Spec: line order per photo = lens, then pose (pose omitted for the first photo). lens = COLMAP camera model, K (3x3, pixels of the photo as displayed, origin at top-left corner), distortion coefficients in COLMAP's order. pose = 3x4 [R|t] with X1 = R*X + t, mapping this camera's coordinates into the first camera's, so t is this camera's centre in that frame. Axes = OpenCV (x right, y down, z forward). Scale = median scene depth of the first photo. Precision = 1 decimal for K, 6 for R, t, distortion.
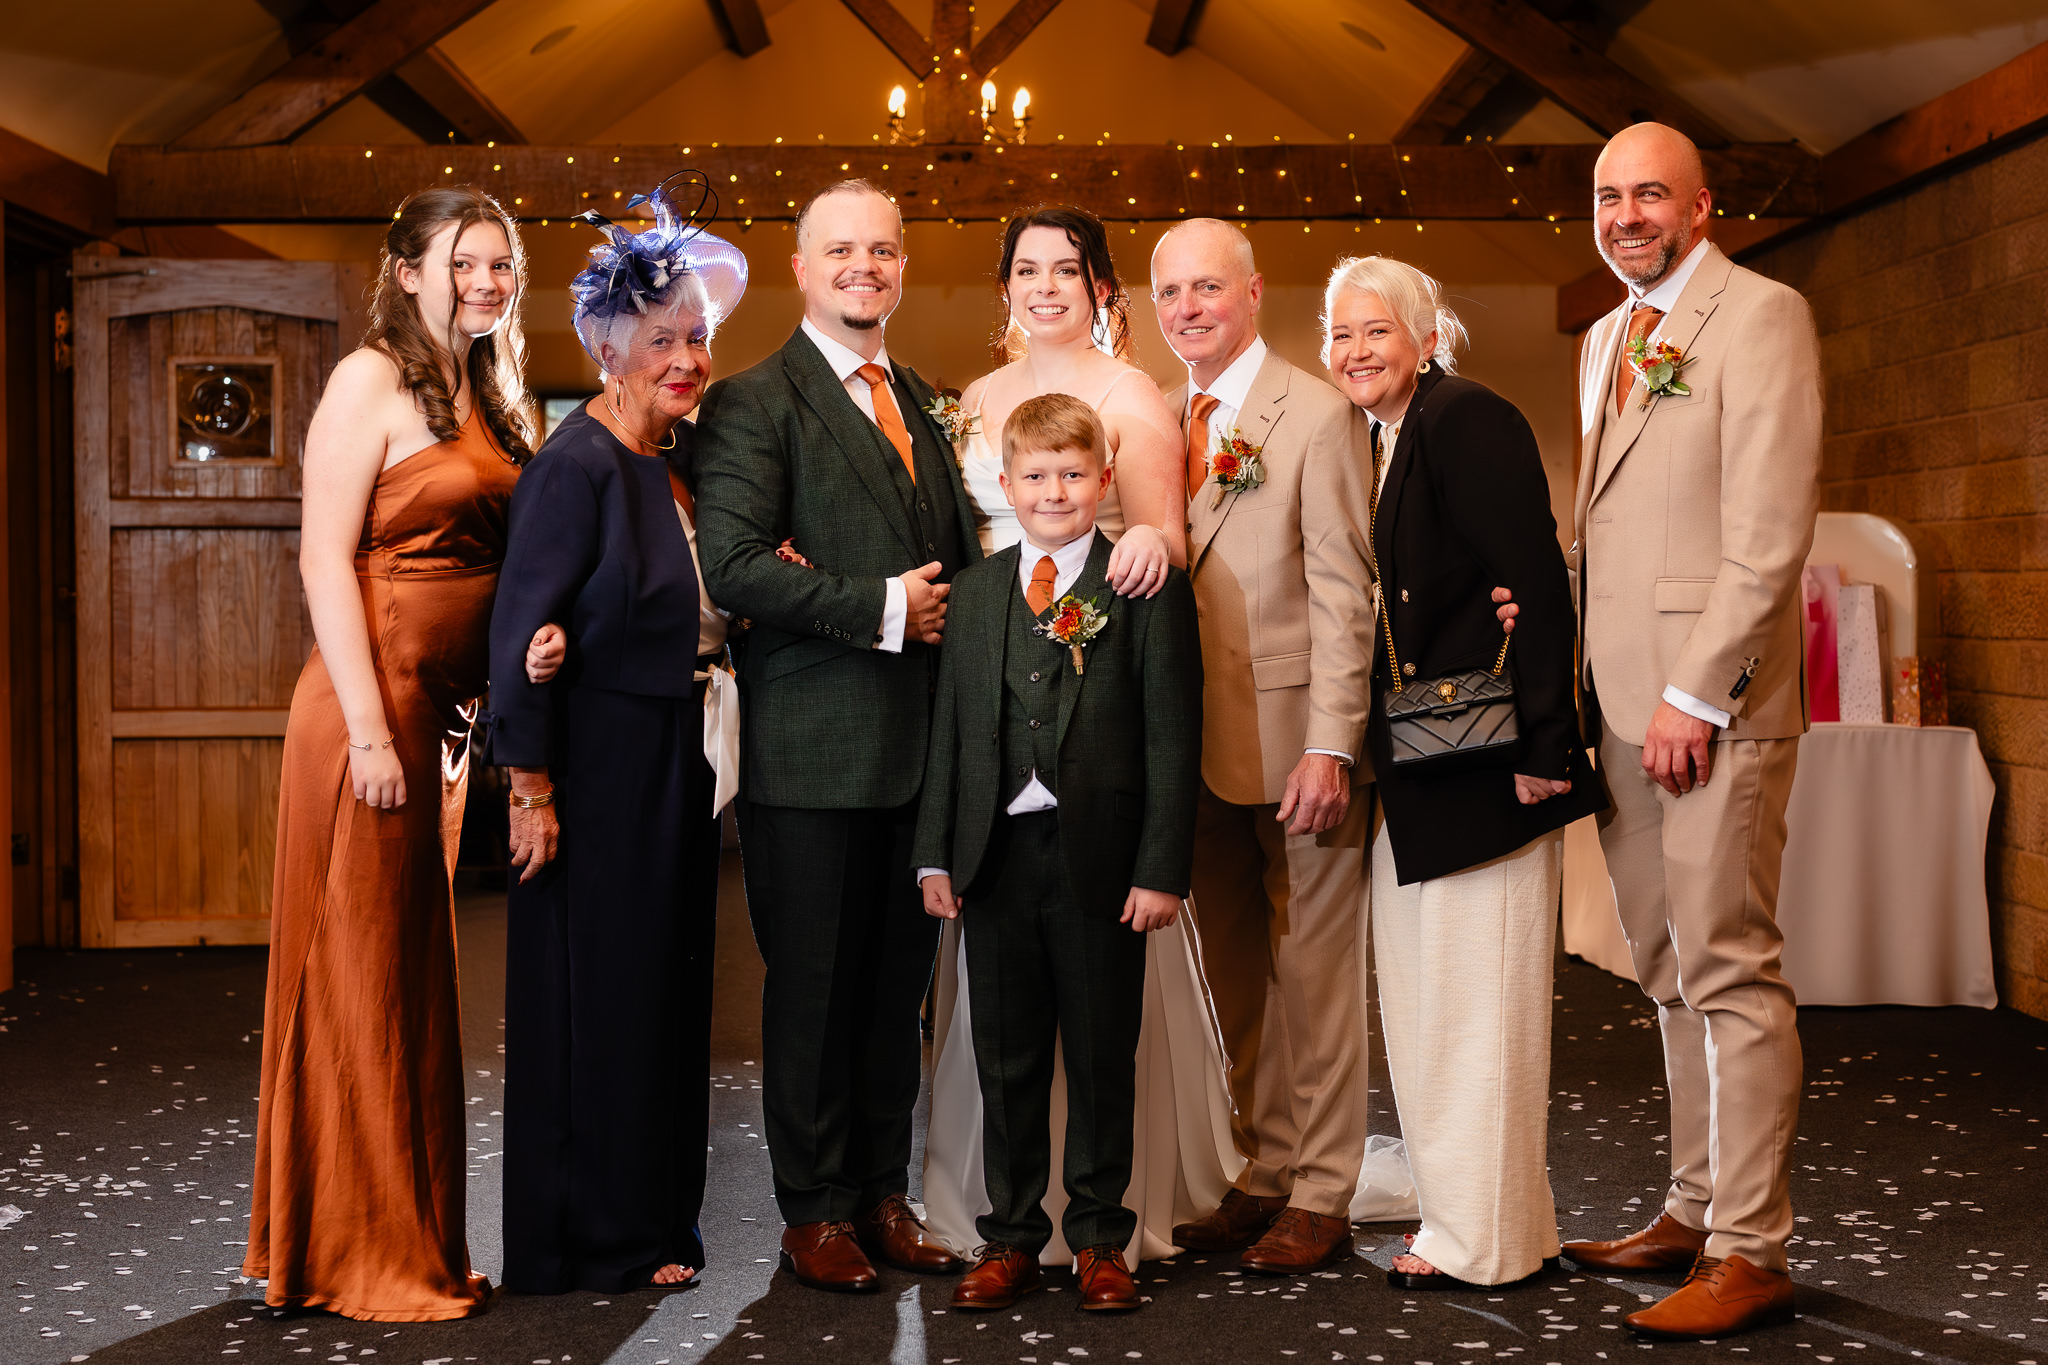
lens RADIAL K [[3229.5, 0, 1032.2], [0, 3229.5, 686.9], [0, 0, 1]] dist [-0.009904, 0.000000]
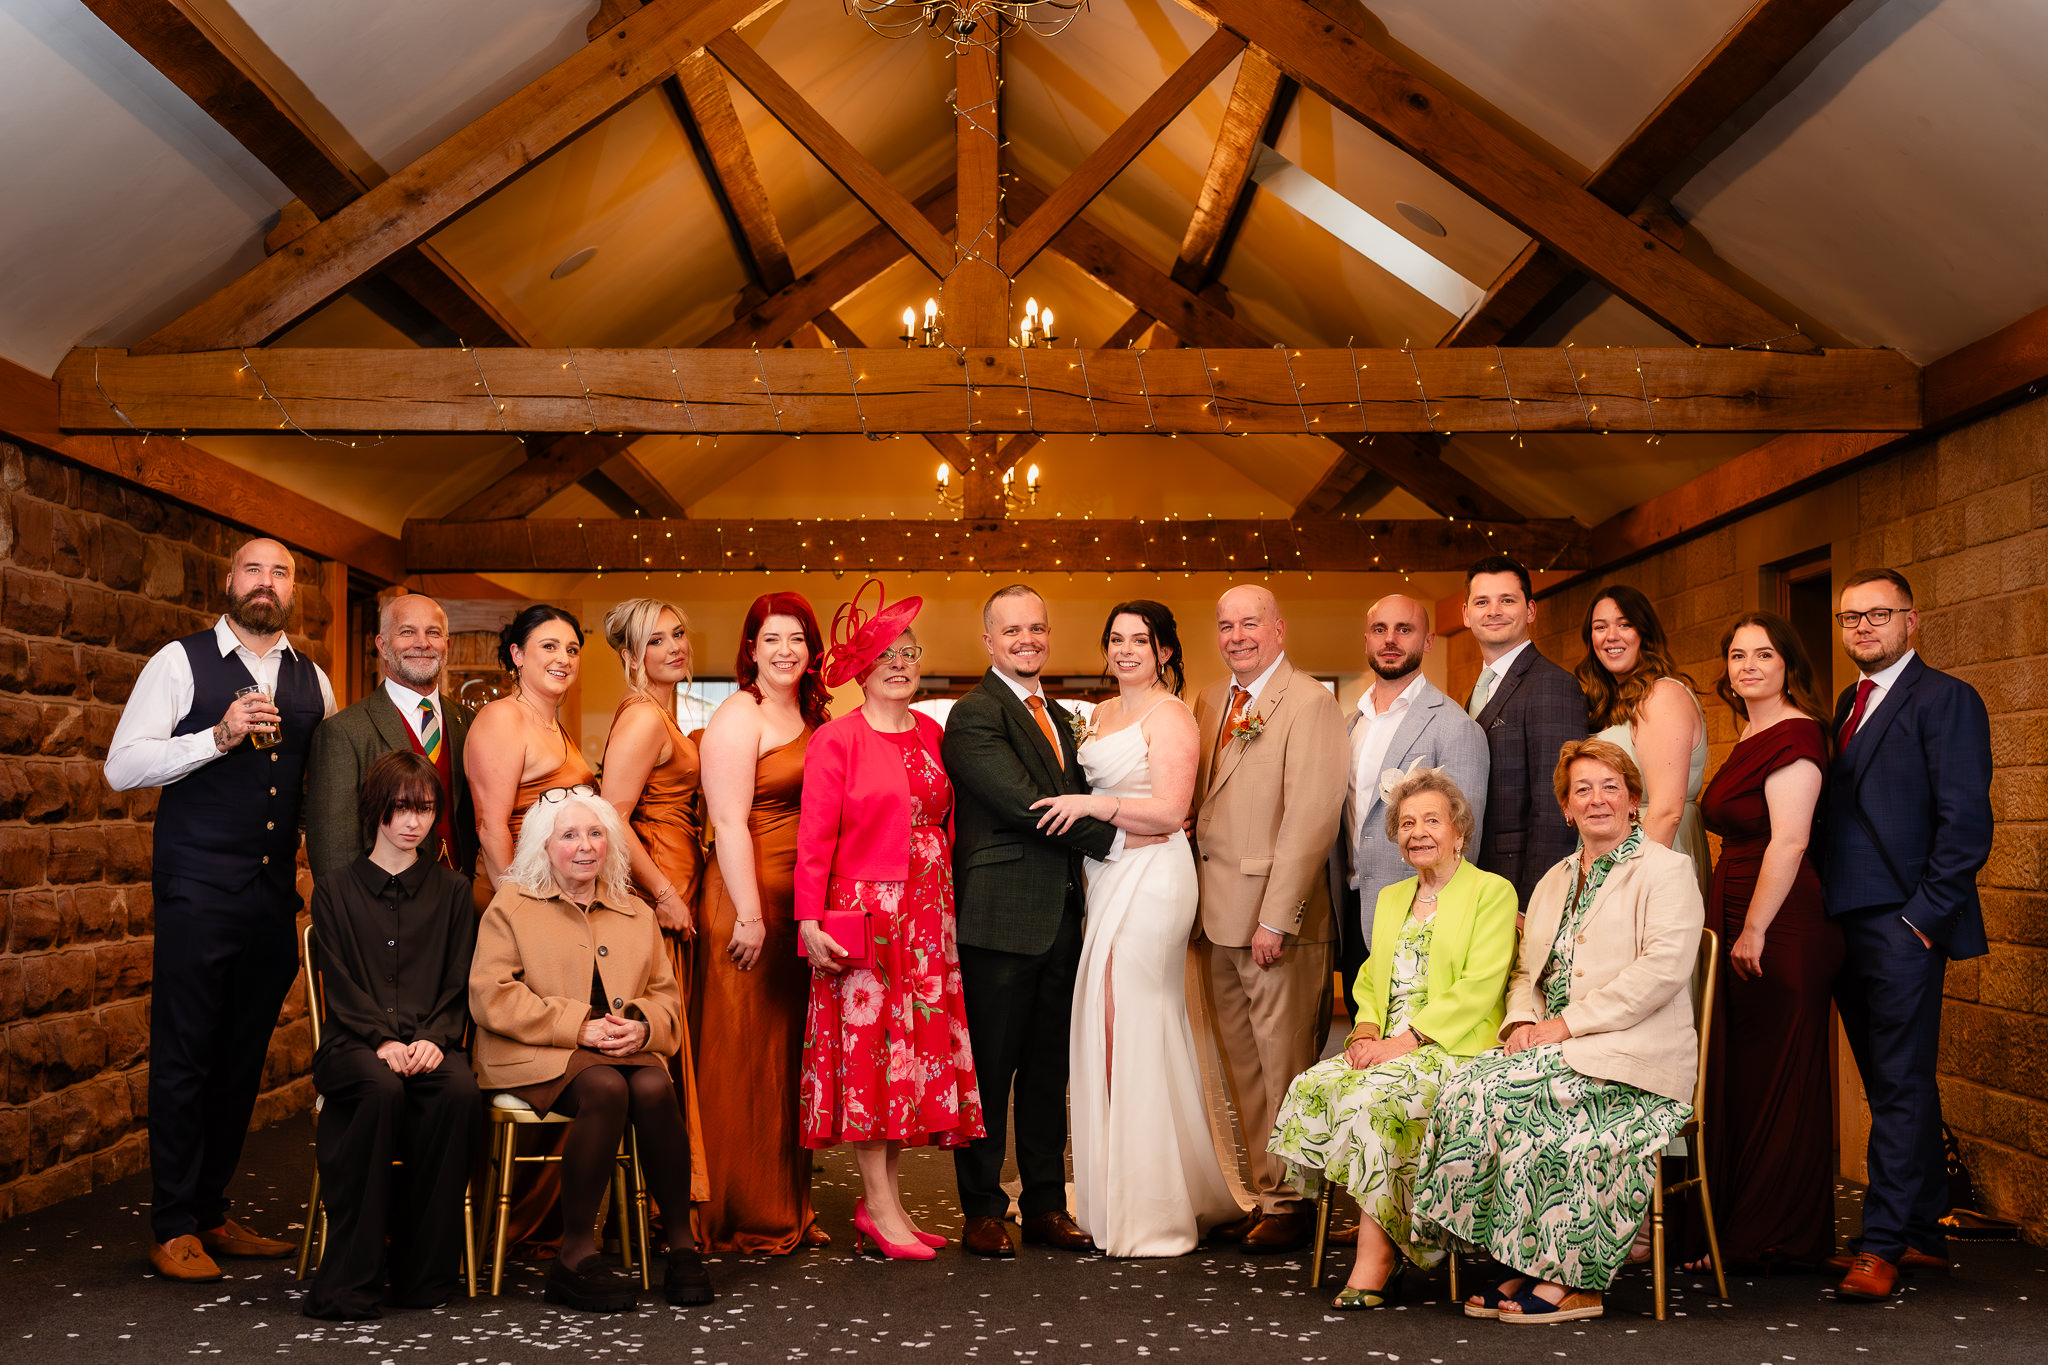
lens RADIAL K [[3229.5, 0, 1019.9], [0, 3229.5, 681.2], [0, 0, 1]] dist [-0.009904, 0.000000]
pose [[0.999487, 0.003367, 0.031849, -0.054996], [-0.000447, 0.995830, -0.091229, 0.034437], [-0.032023, 0.091168, 0.995321, -0.424632]]
